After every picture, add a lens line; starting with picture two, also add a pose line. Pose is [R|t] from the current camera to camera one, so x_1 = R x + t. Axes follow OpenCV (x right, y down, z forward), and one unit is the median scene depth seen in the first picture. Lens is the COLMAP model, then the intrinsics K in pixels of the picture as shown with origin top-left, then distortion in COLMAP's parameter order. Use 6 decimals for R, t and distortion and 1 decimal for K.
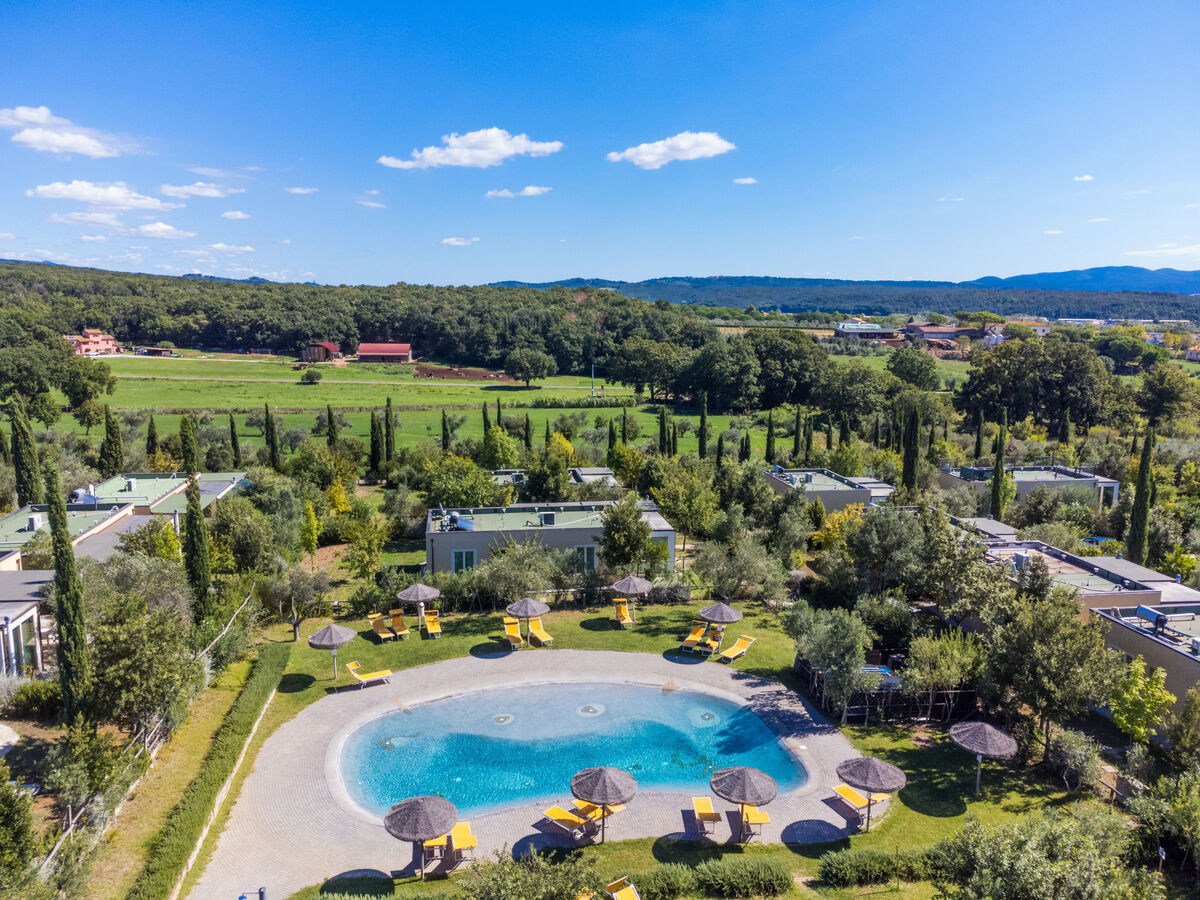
lens RADIAL K [[900.7, 0, 602.6], [0, 900.7, 444.8], [0, 0, 1]] dist [0.010386, -0.000708]
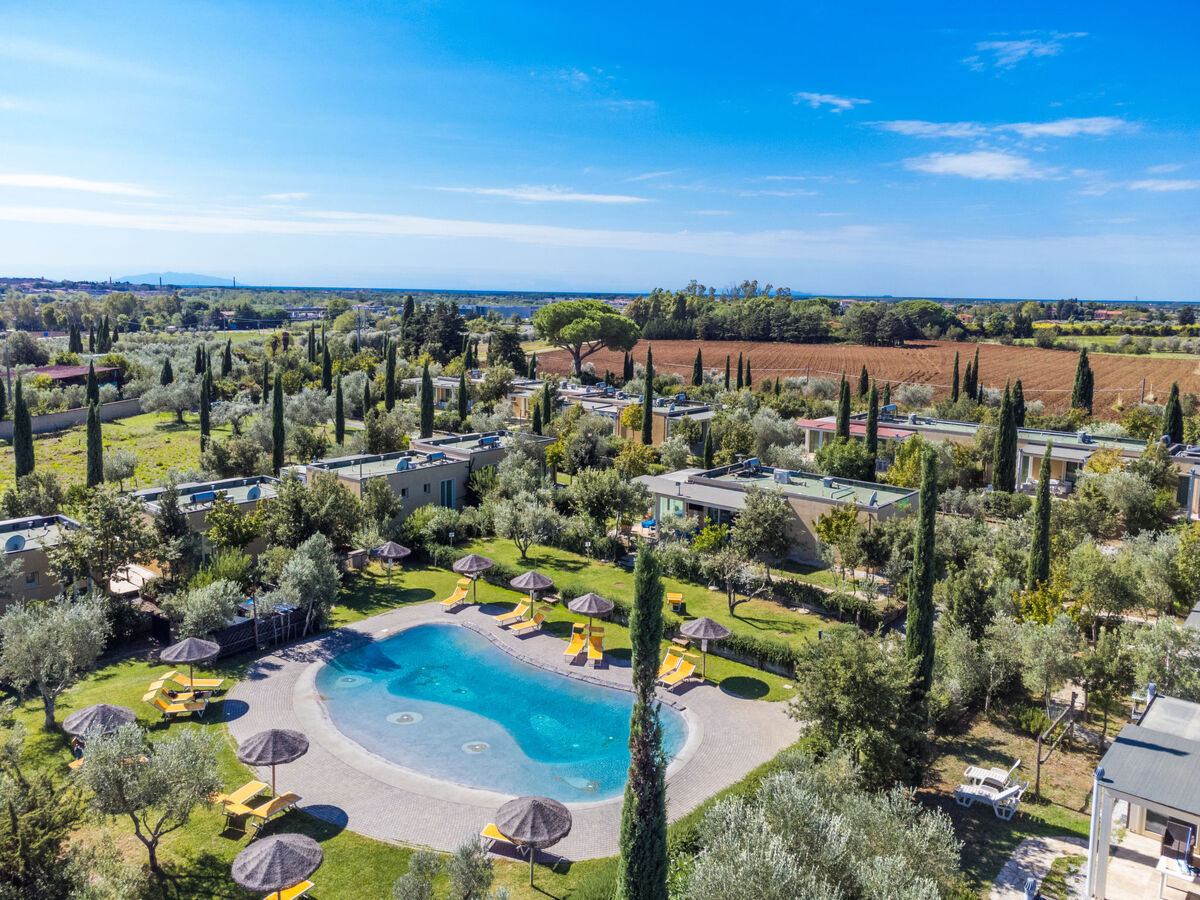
lens RADIAL K [[900.7, 0, 592.1], [0, 900.7, 444.7], [0, 0, 1]] dist [0.010386, -0.000708]
pose [[-0.644930, -0.154454, 0.748471, -0.569675], [0.092916, 0.956253, 0.277394, -0.151678], [-0.758572, 0.248445, -0.602364, 0.982596]]
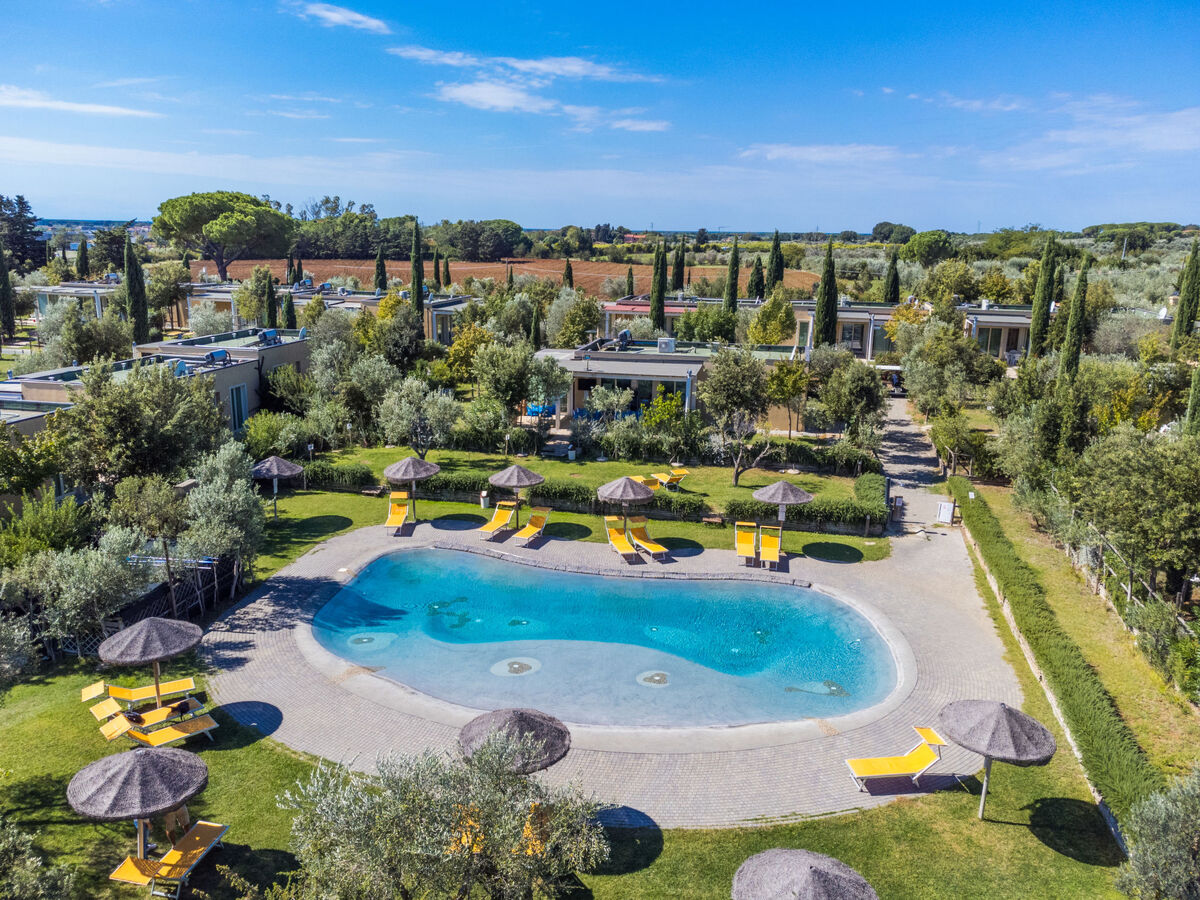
lens RADIAL K [[900.7, 0, 595.6], [0, 900.7, 451.2], [0, 0, 1]] dist [0.010386, -0.000708]
pose [[-0.926783, -0.122765, 0.354968, -0.199061], [0.025142, 0.922679, 0.384749, -0.065520], [-0.374755, 0.365504, -0.852036, 1.075467]]
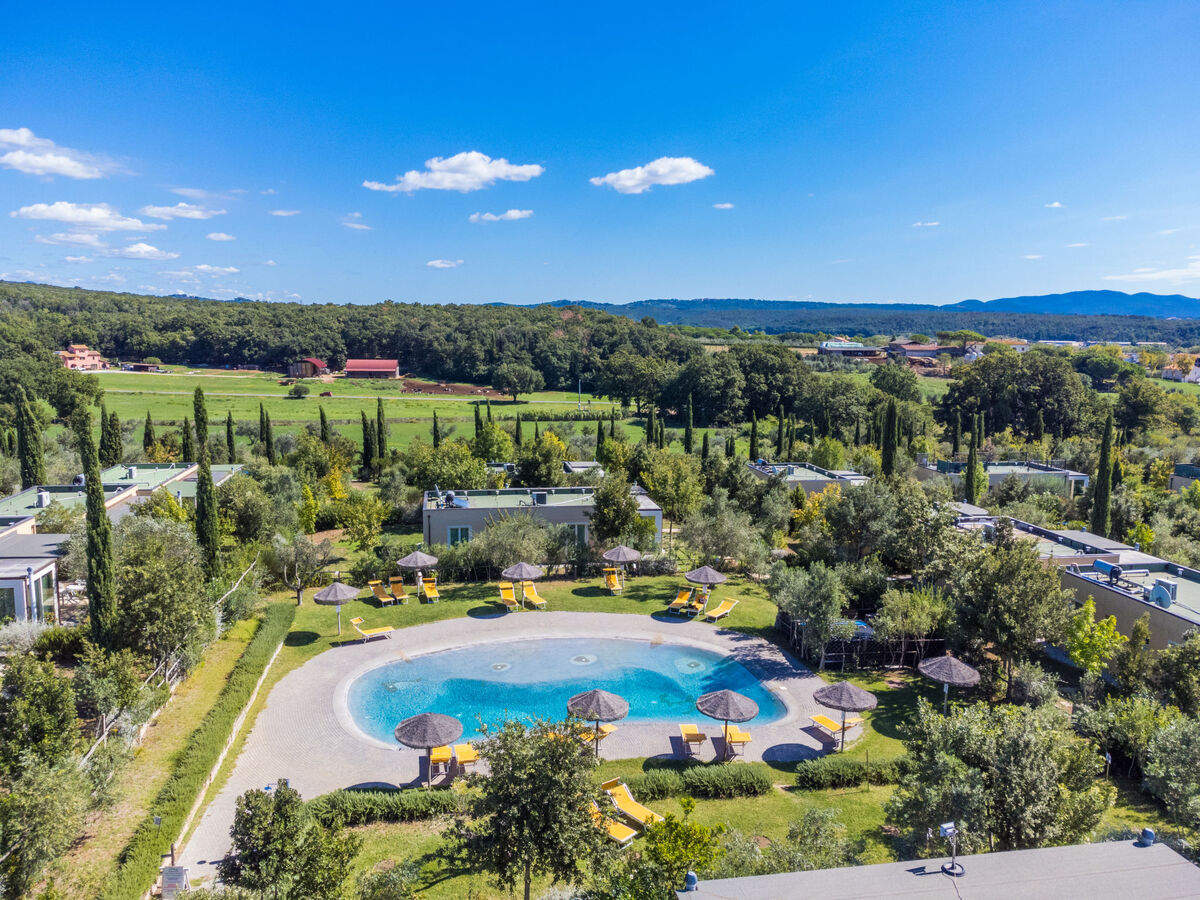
lens RADIAL K [[900.7, 0, 602.9], [0, 900.7, 453.7], [0, 0, 1]] dist [0.010386, -0.000708]
pose [[0.999867, 0.000093, 0.016292, -0.005382], [0.000161, 0.999878, -0.015598, 0.050442], [-0.016292, 0.015599, 0.999746, -0.044382]]
